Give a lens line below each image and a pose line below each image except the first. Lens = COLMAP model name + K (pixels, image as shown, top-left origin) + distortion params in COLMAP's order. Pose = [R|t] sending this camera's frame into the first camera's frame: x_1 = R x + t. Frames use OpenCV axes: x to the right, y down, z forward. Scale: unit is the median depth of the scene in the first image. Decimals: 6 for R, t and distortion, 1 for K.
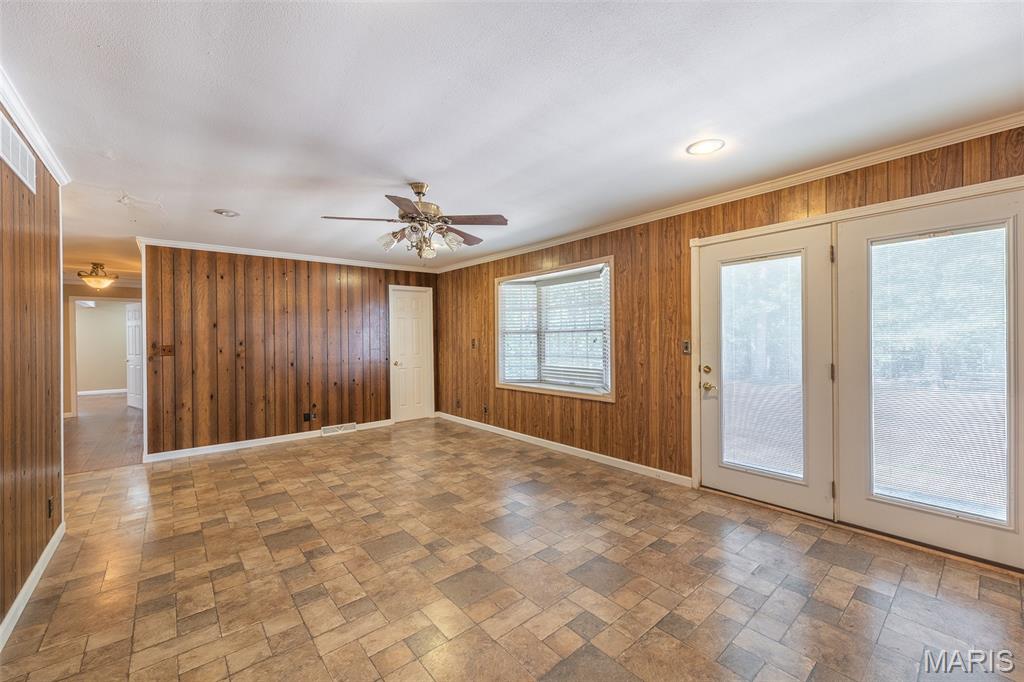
lens RADIAL K [[408.8, 0, 514.8], [0, 408.8, 340.6], [0, 0, 1]] dist [-0.001462, -0.000183]
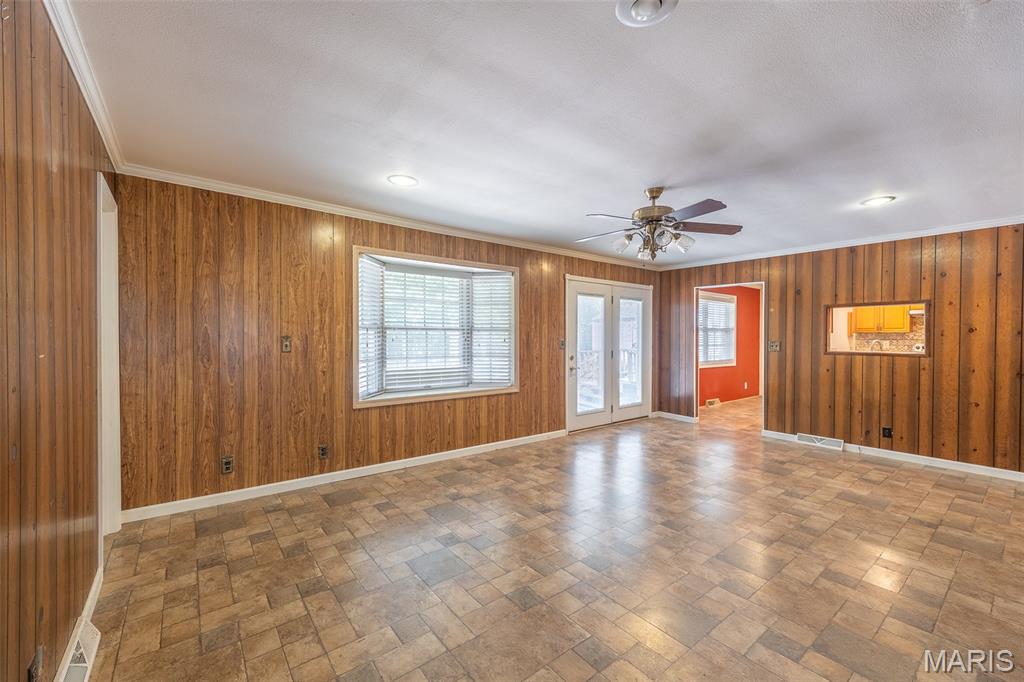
lens RADIAL K [[408.8, 0, 514.8], [0, 408.8, 340.6], [0, 0, 1]] dist [-0.001462, -0.000183]
pose [[0.046123, 0.002729, 0.998932, -0.897145], [-0.001176, 0.999996, -0.002678, 0.006018], [-0.998935, -0.001052, 0.046126, 0.907501]]
